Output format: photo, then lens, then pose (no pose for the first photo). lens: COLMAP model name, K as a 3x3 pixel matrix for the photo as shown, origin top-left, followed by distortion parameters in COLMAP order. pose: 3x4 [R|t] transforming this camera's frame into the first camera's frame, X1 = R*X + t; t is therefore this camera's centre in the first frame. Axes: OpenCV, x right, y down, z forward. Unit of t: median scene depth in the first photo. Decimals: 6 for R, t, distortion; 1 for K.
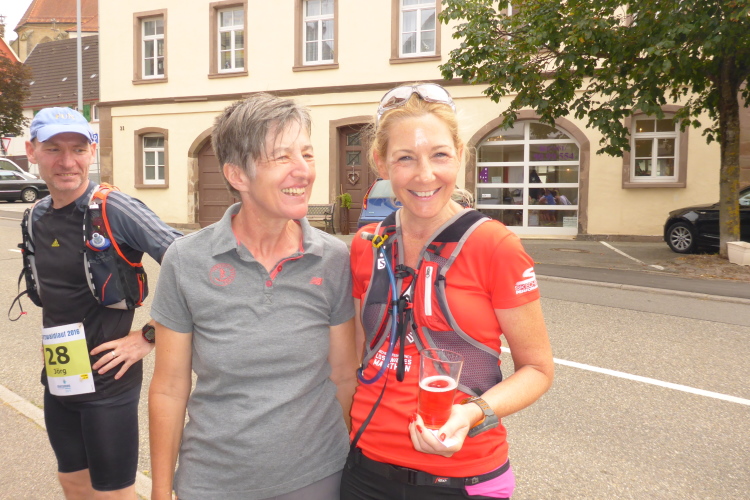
lens RADIAL K [[626.2, 0, 377.0], [0, 626.2, 248.4], [0, 0, 1]] dist [-0.035486, 0.003750]
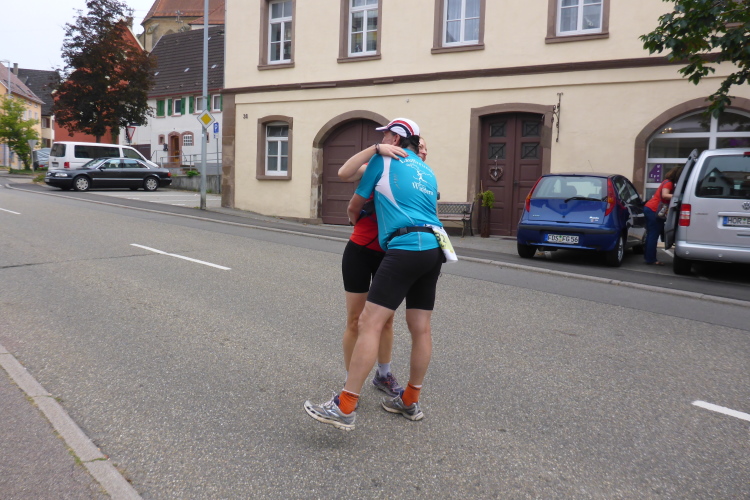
lens RADIAL K [[626.2, 0, 377.0], [0, 626.2, 248.4], [0, 0, 1]] dist [-0.035486, 0.003750]
pose [[0.986699, 0.037970, -0.158060, -0.054901], [-0.036525, 0.999260, 0.012038, -0.010089], [0.158400, -0.006105, 0.987356, 0.090186]]
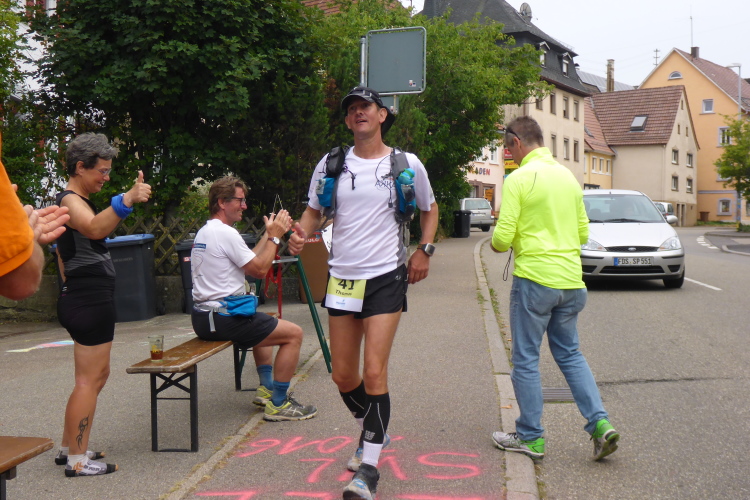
lens RADIAL K [[995.2, 0, 375.0], [0, 995.2, 250.0], [0, 0, 1]] dist [-0.100461, 0.272958]
pose [[0.488630, 0.002778, -0.872487, -0.096749], [-0.072017, 0.996711, -0.037158, -0.010852], [0.869514, 0.080991, 0.487223, 0.193235]]
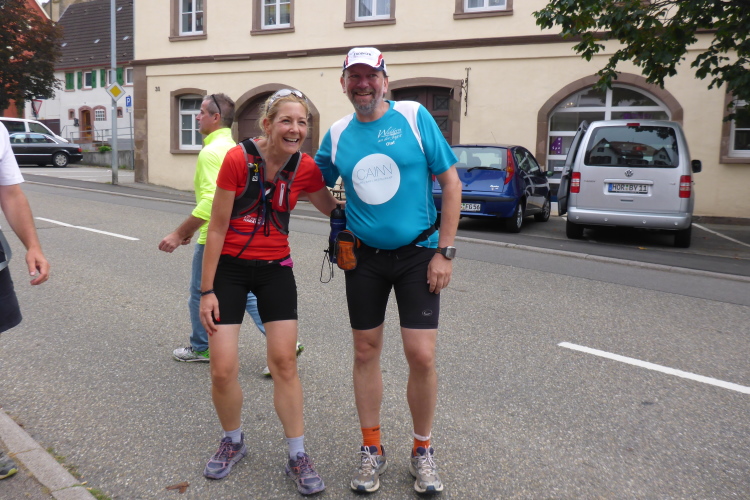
lens RADIAL K [[626.3, 0, 372.6], [0, 626.3, 247.1], [0, 0, 1]] dist [-0.037207, 0.015424]
pose [[0.998552, 0.025824, -0.047200, -0.039241], [-0.023830, 0.998820, 0.042321, -0.003391], [0.048238, -0.041135, 0.997989, 0.077001]]
